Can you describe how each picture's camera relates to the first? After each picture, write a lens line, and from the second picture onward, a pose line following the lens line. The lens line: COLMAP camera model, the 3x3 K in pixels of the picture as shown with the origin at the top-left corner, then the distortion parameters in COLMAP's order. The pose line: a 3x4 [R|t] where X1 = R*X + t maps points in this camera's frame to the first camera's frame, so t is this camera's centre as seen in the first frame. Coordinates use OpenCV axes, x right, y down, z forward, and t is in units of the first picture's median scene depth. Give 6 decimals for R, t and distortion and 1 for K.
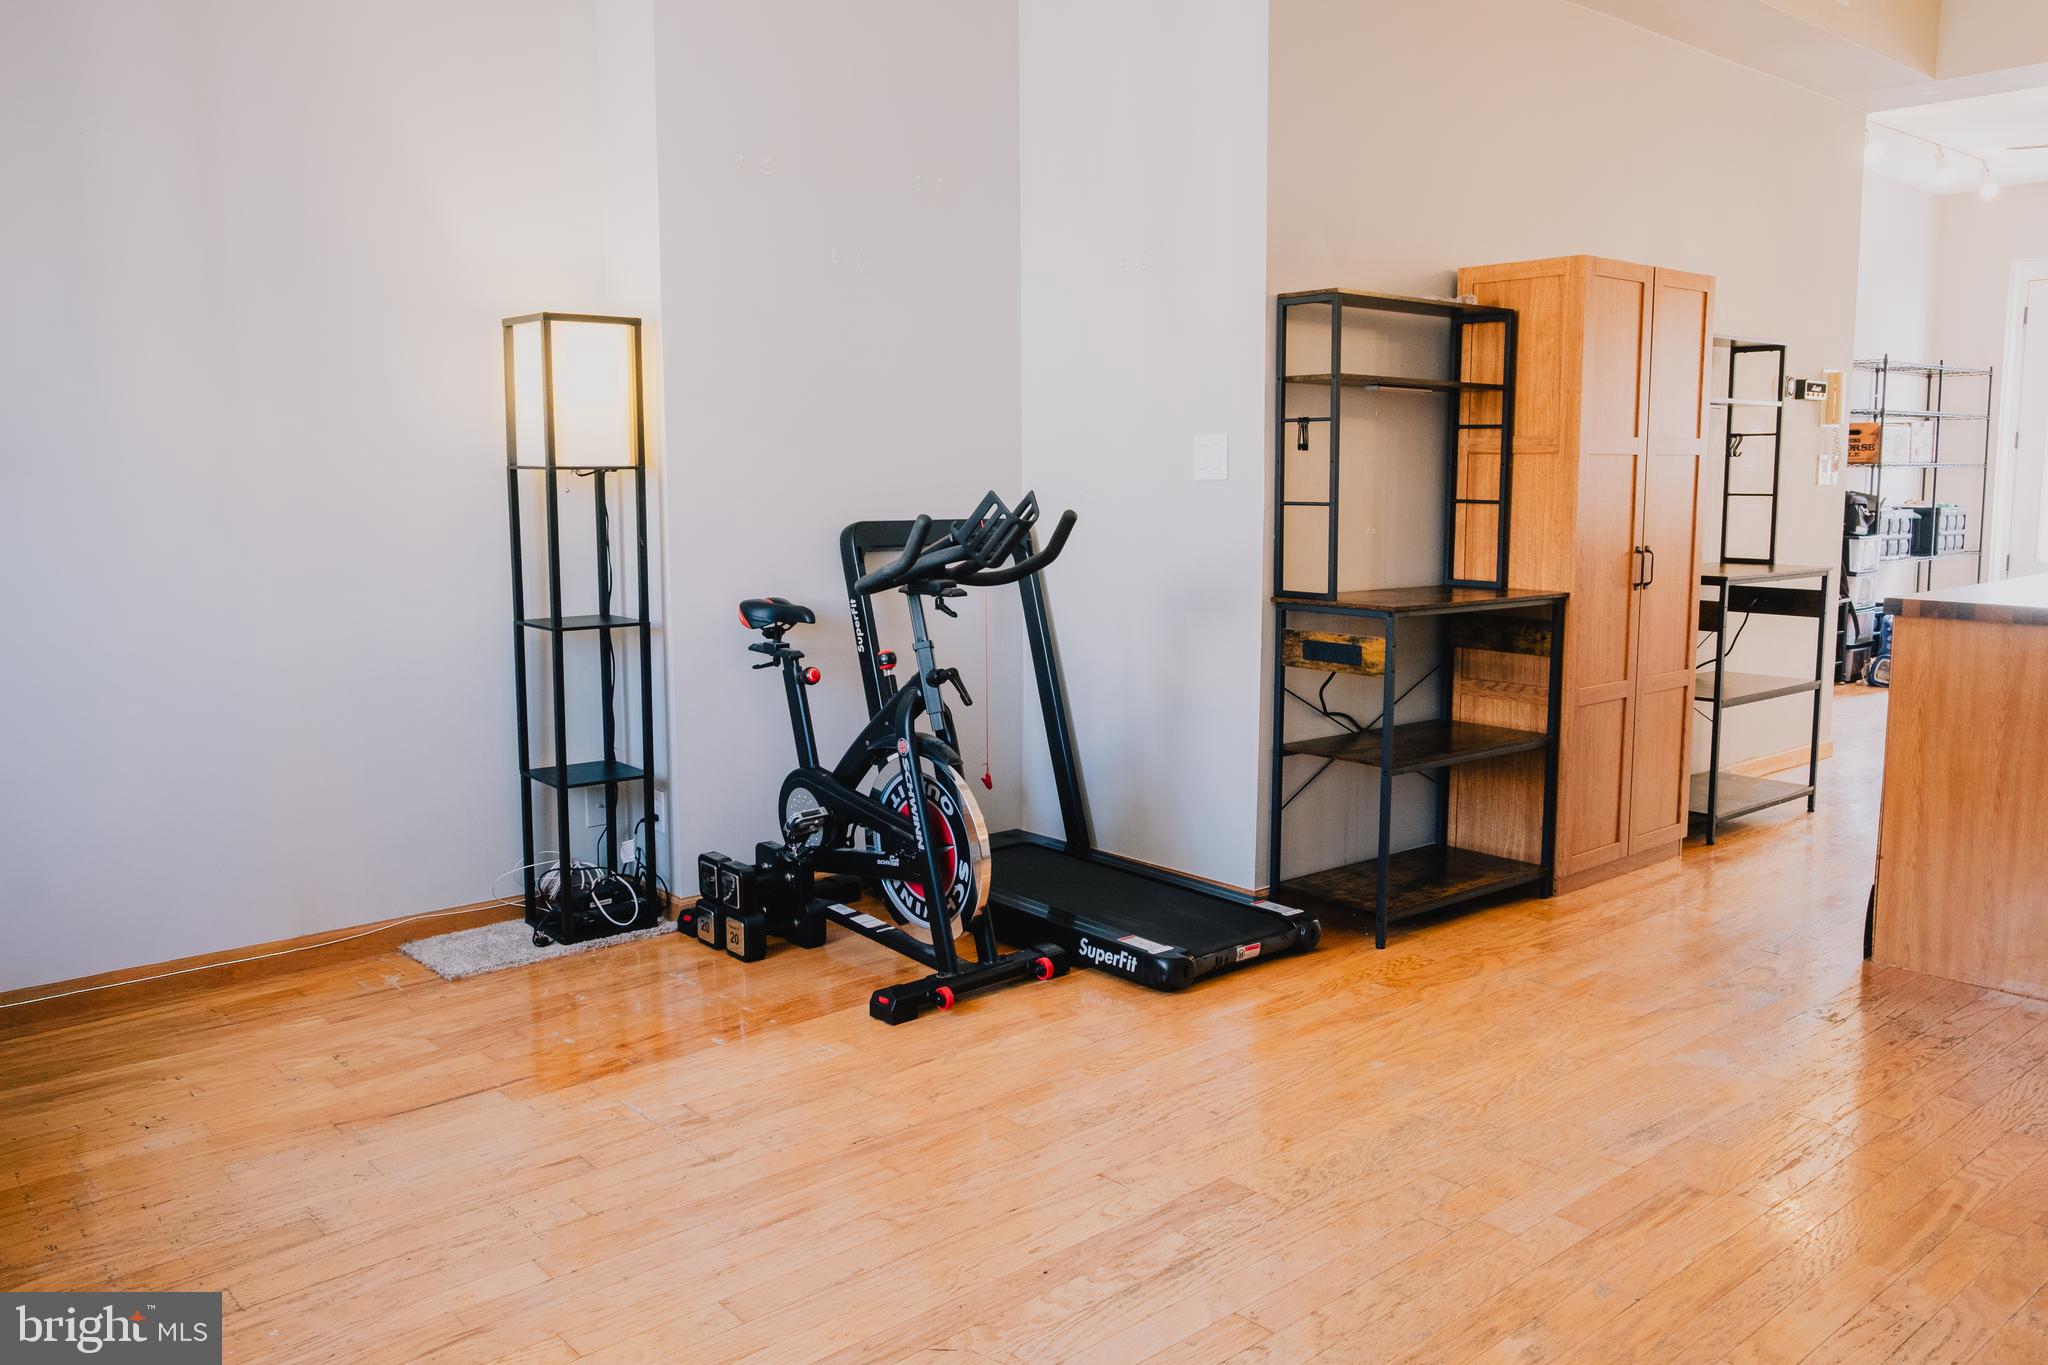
lens RADIAL K [[1617.5, 0, 1023.7], [0, 1617.5, 679.8], [0, 0, 1]] dist [-0.021769, 0.012557]
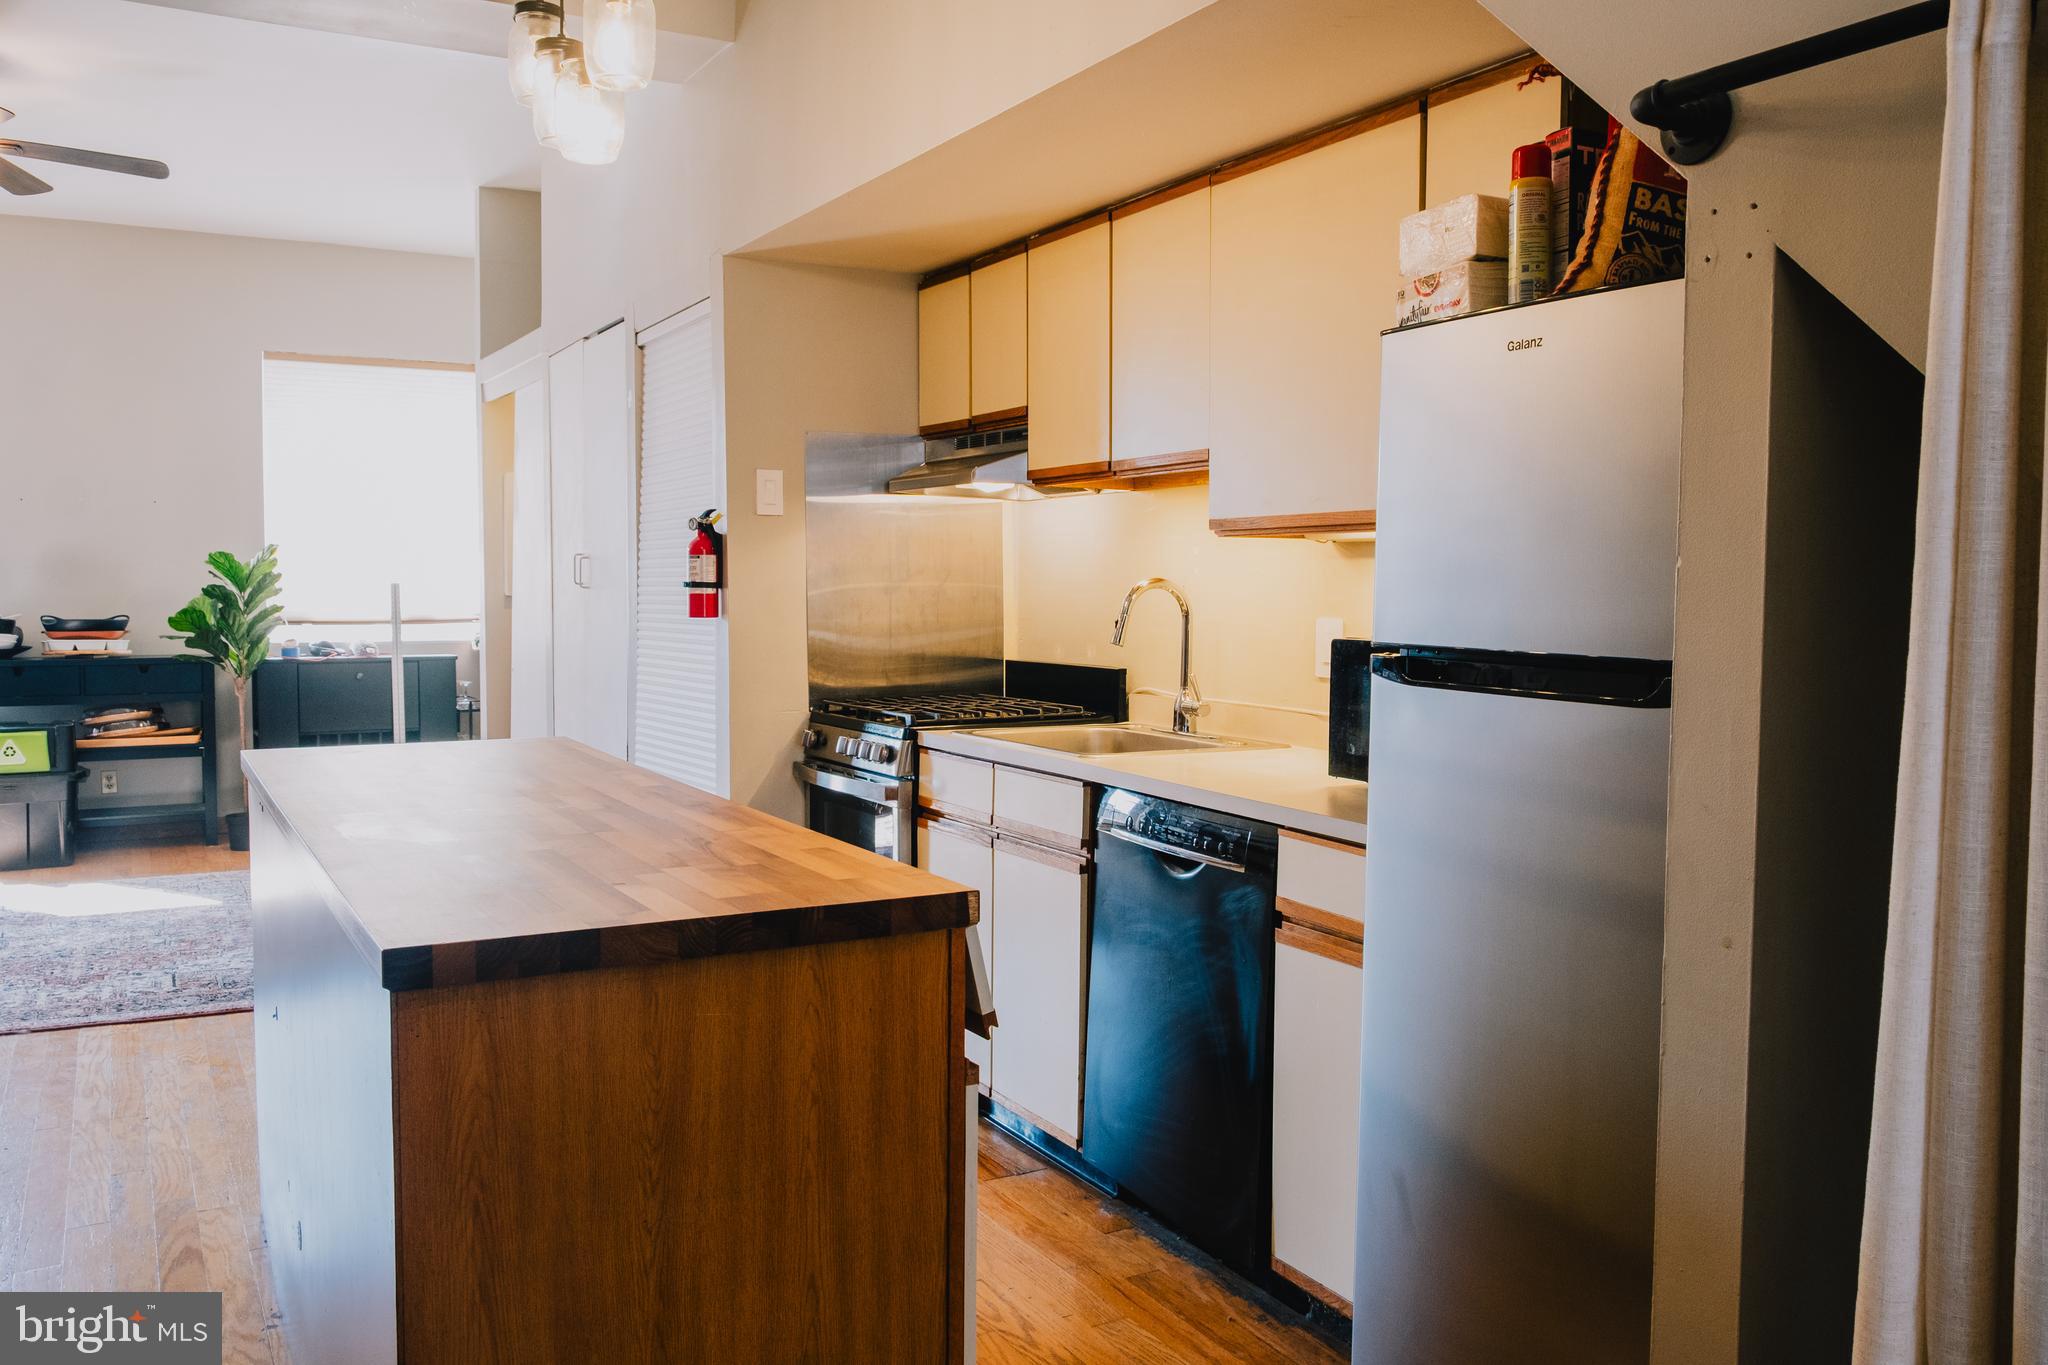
lens RADIAL K [[1617.5, 0, 1023.7], [0, 1617.5, 682.5], [0, 0, 1]] dist [-0.021769, 0.012557]
pose [[0.717307, -0.036751, 0.695788, 0.376711], [0.079099, 0.996447, -0.028913, -0.090443], [-0.692253, 0.075776, 0.717665, 0.599100]]
